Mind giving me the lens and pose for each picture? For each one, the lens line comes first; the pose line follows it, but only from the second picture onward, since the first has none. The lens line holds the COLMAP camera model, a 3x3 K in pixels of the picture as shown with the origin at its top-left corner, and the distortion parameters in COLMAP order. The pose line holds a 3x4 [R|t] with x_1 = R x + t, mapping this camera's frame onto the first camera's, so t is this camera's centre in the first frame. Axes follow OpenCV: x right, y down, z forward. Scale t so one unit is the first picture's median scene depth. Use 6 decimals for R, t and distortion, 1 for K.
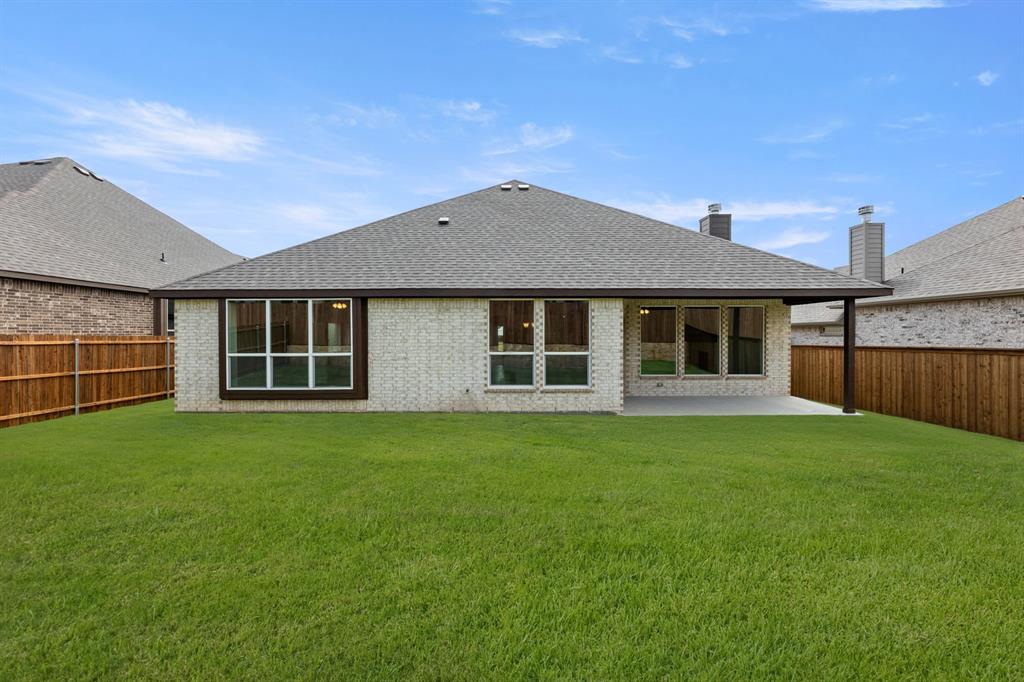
lens RADIAL K [[418.4, 0, 516.4], [0, 418.4, 339.9], [0, 0, 1]] dist [-0.000965, -0.000008]
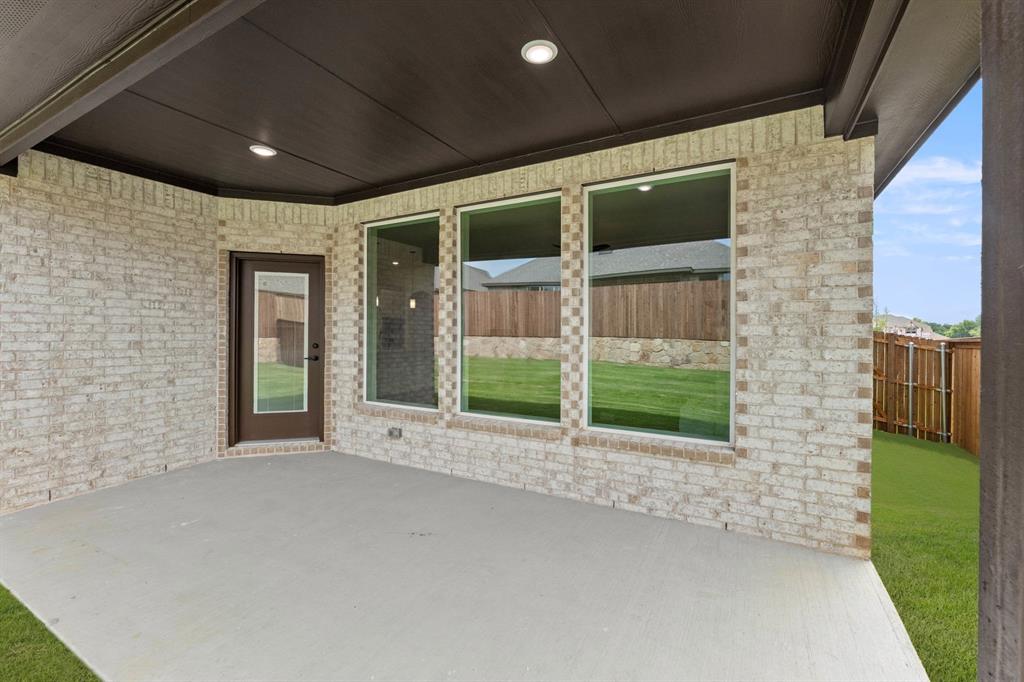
lens RADIAL K [[418.4, 0, 516.4], [0, 418.4, 339.9], [0, 0, 1]] dist [-0.000965, -0.000008]
pose [[0.867993, 0.015098, -0.496347, 0.606306], [-0.014157, 0.999884, 0.005656, 0.022595], [0.496375, 0.002118, 0.868106, 0.728454]]
